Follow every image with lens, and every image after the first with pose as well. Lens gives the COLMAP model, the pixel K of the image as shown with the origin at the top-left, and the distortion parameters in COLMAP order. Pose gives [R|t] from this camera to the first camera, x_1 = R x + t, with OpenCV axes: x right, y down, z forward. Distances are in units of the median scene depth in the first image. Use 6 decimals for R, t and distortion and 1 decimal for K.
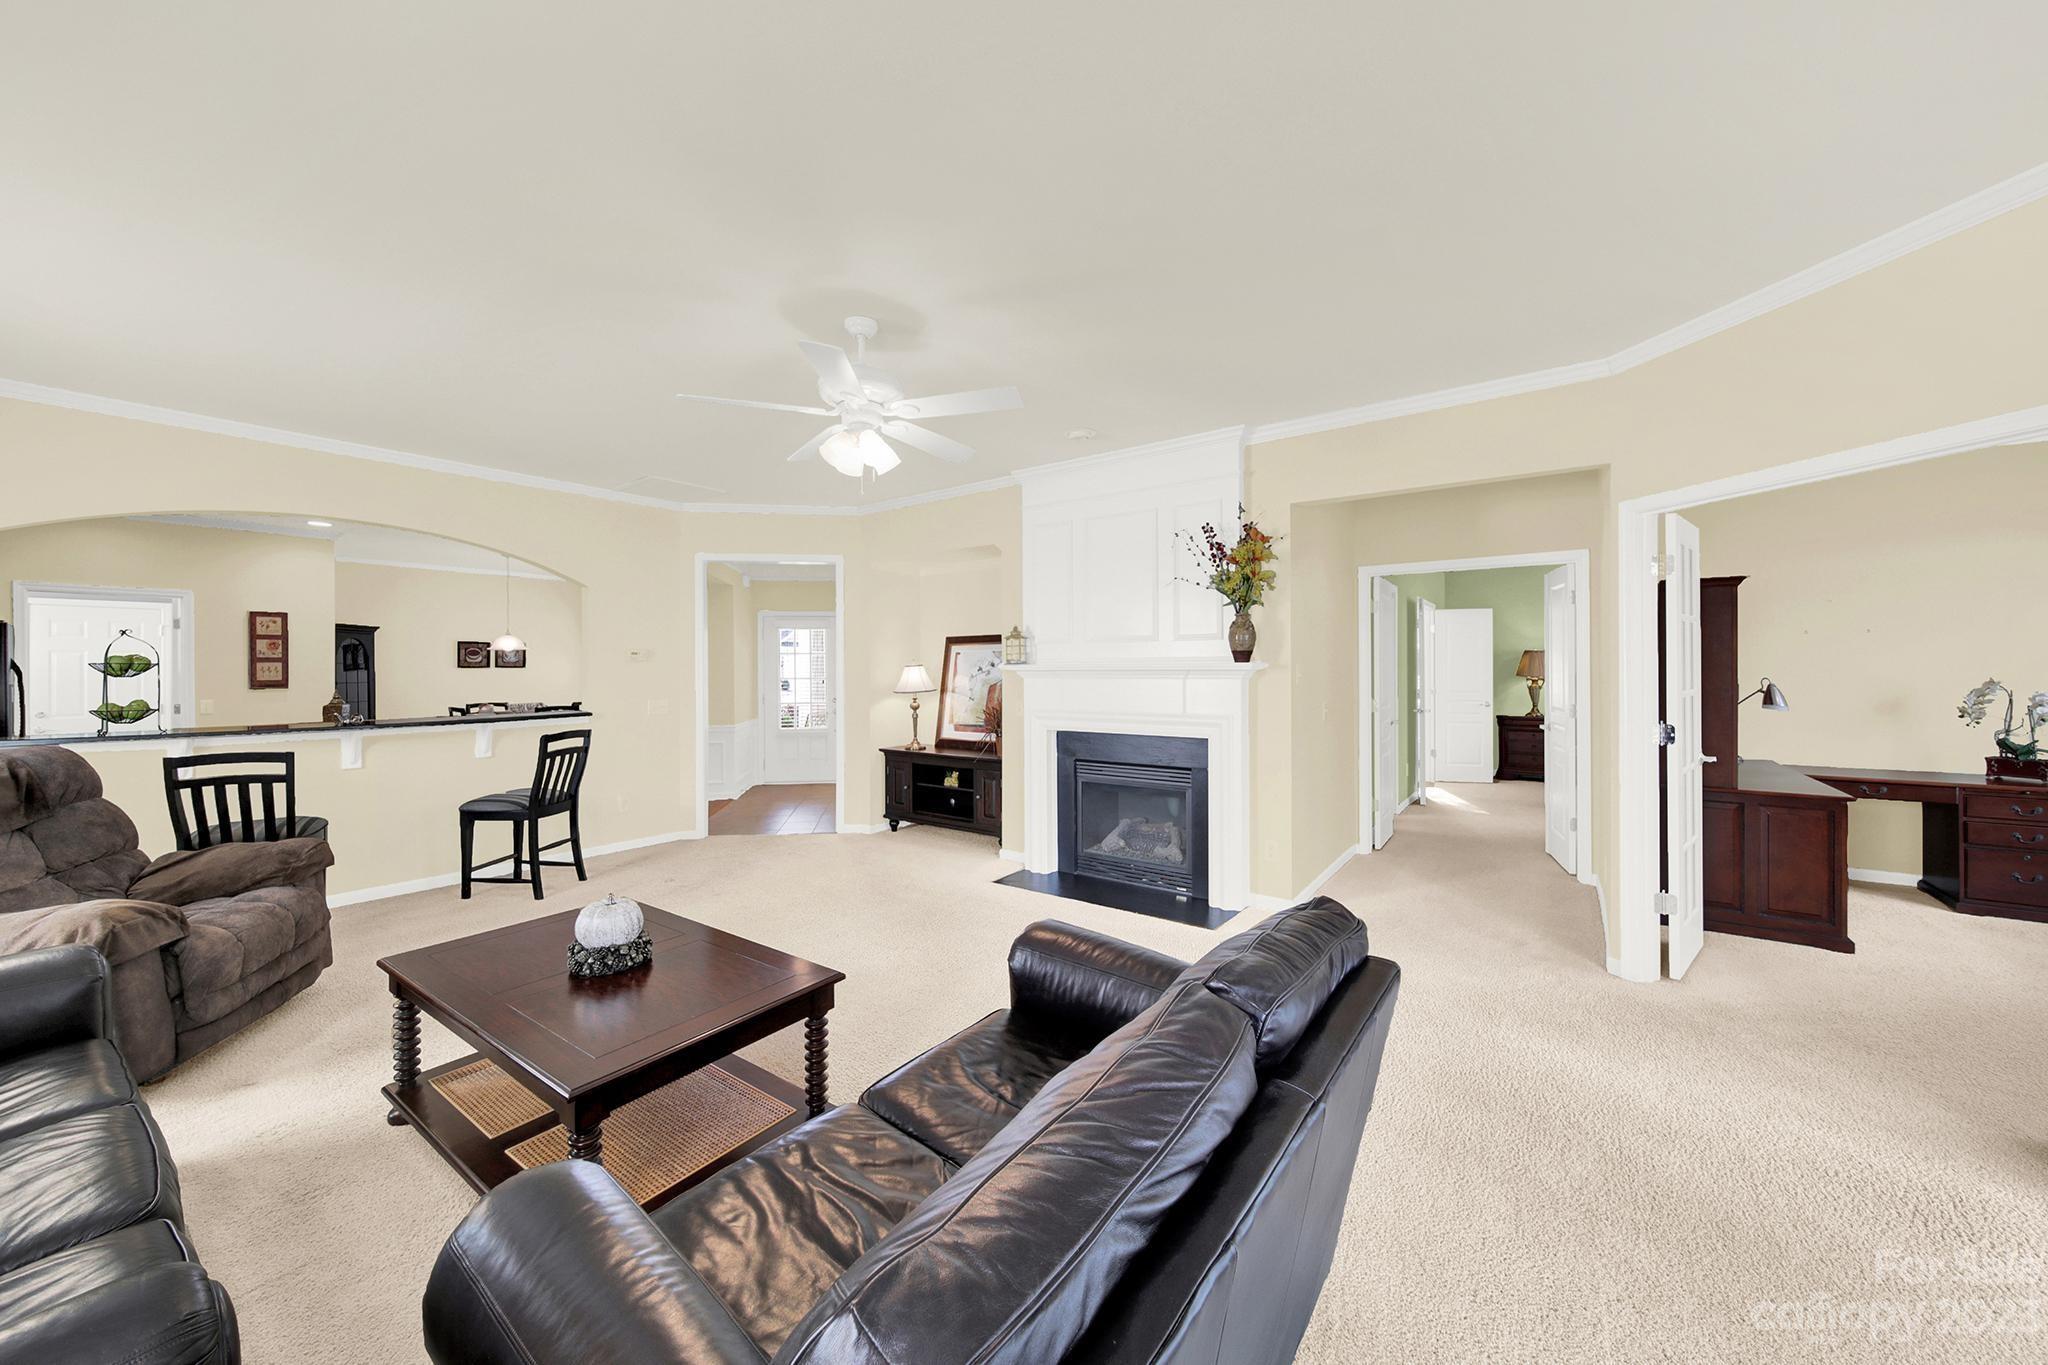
lens RADIAL K [[752.3, 0, 1024.8], [0, 752.3, 671.3], [0, 0, 1]] dist [0.001836, -0.001062]
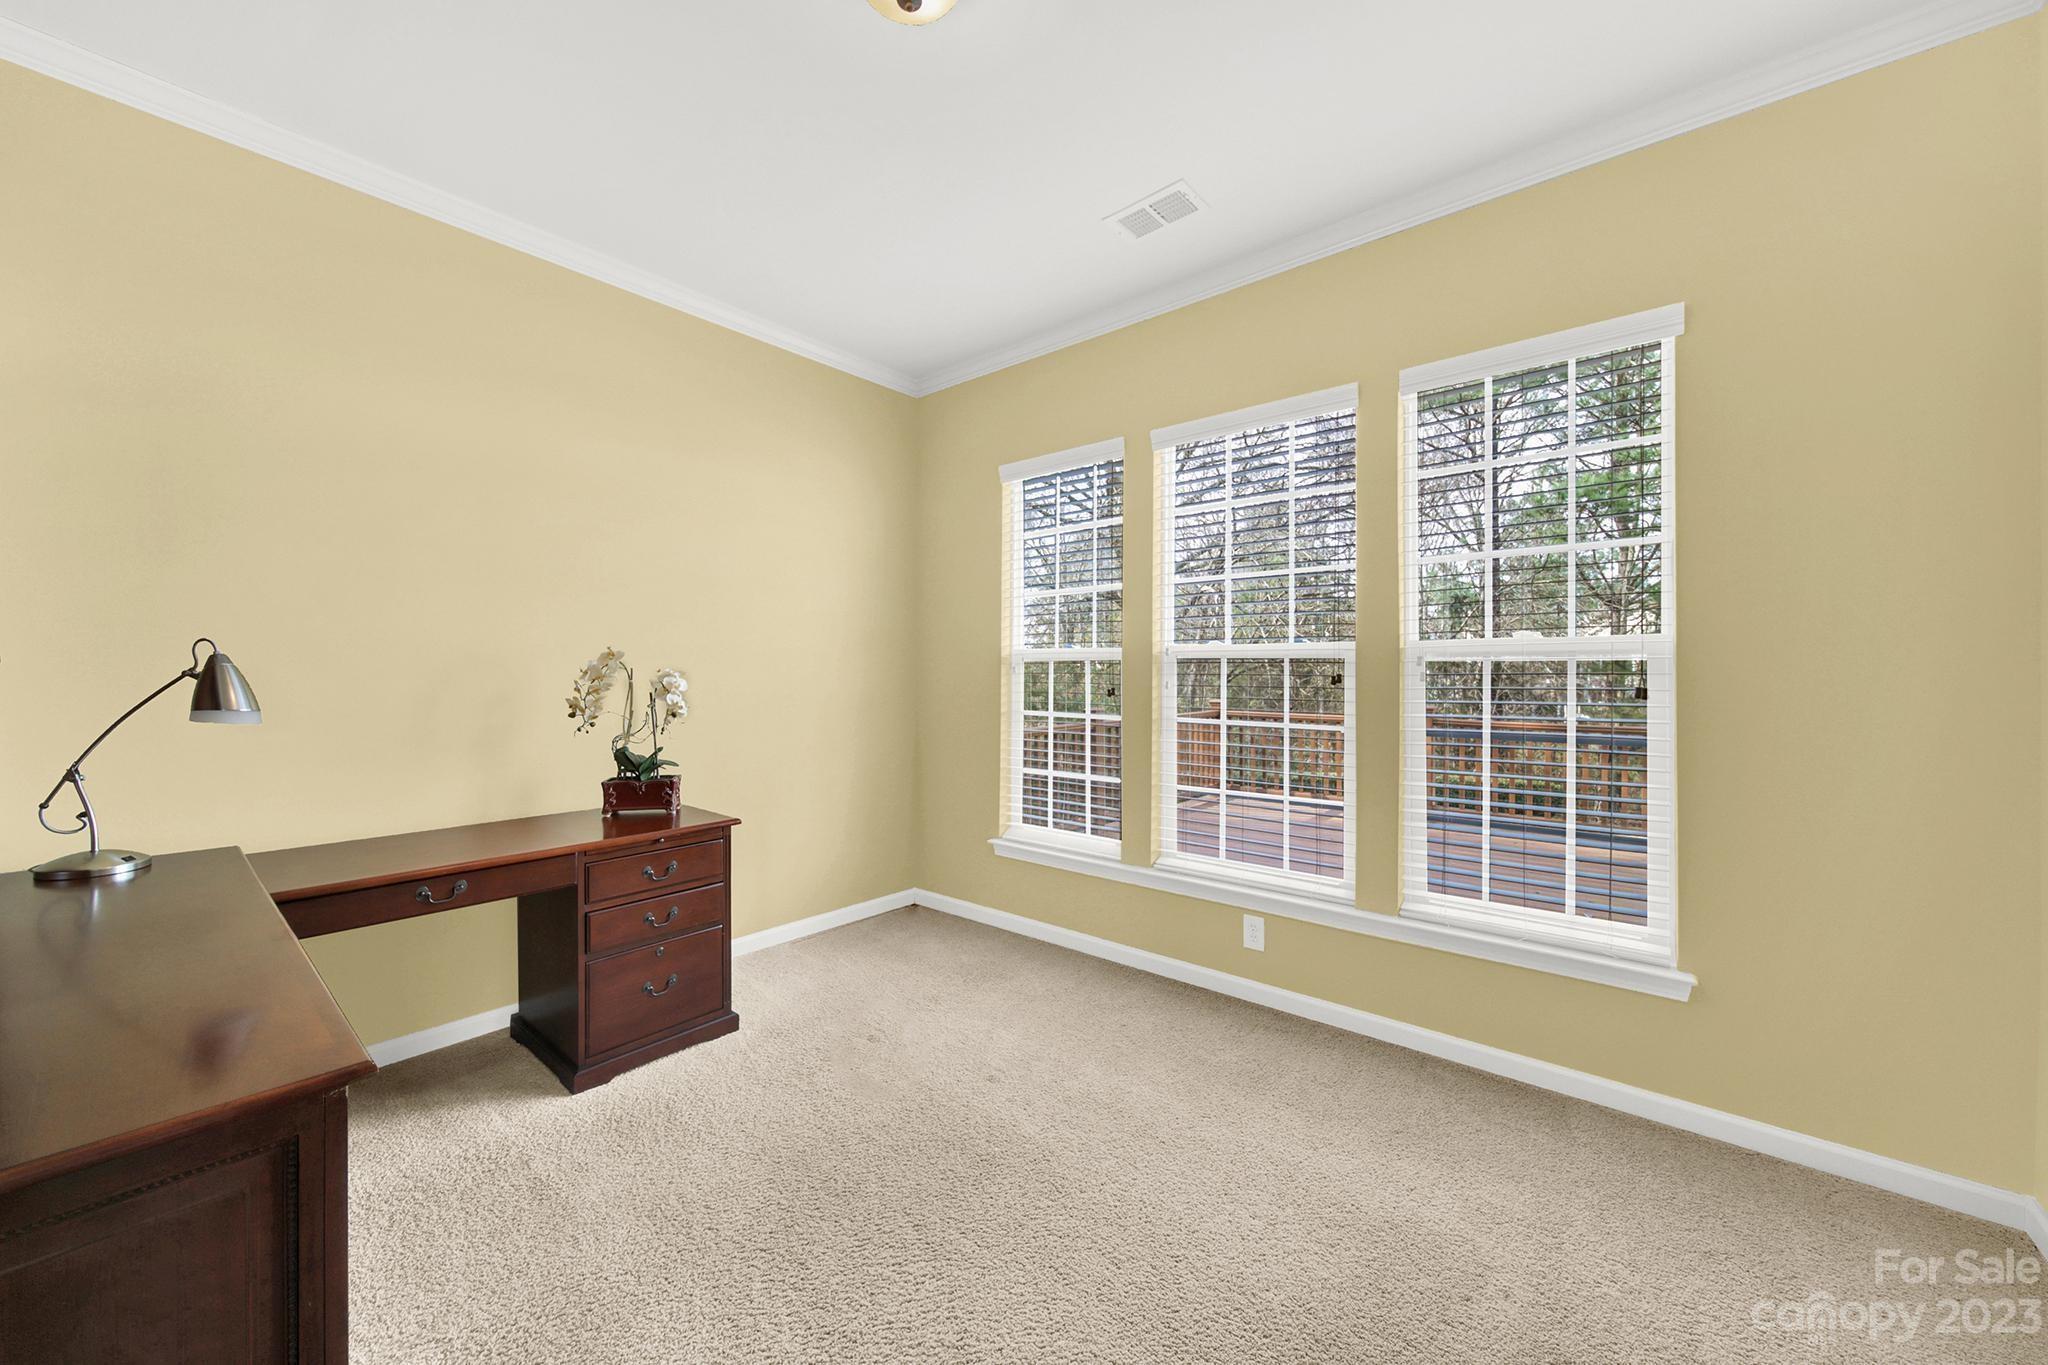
lens RADIAL K [[752.3, 0, 1016.5], [0, 752.3, 672.7], [0, 0, 1]] dist [0.001836, -0.001062]
pose [[0.079340, 0.004180, 0.996839, 0.665506], [0.003244, 0.999985, -0.004452, 0.029913], [-0.996842, 0.003587, 0.079326, 0.586103]]
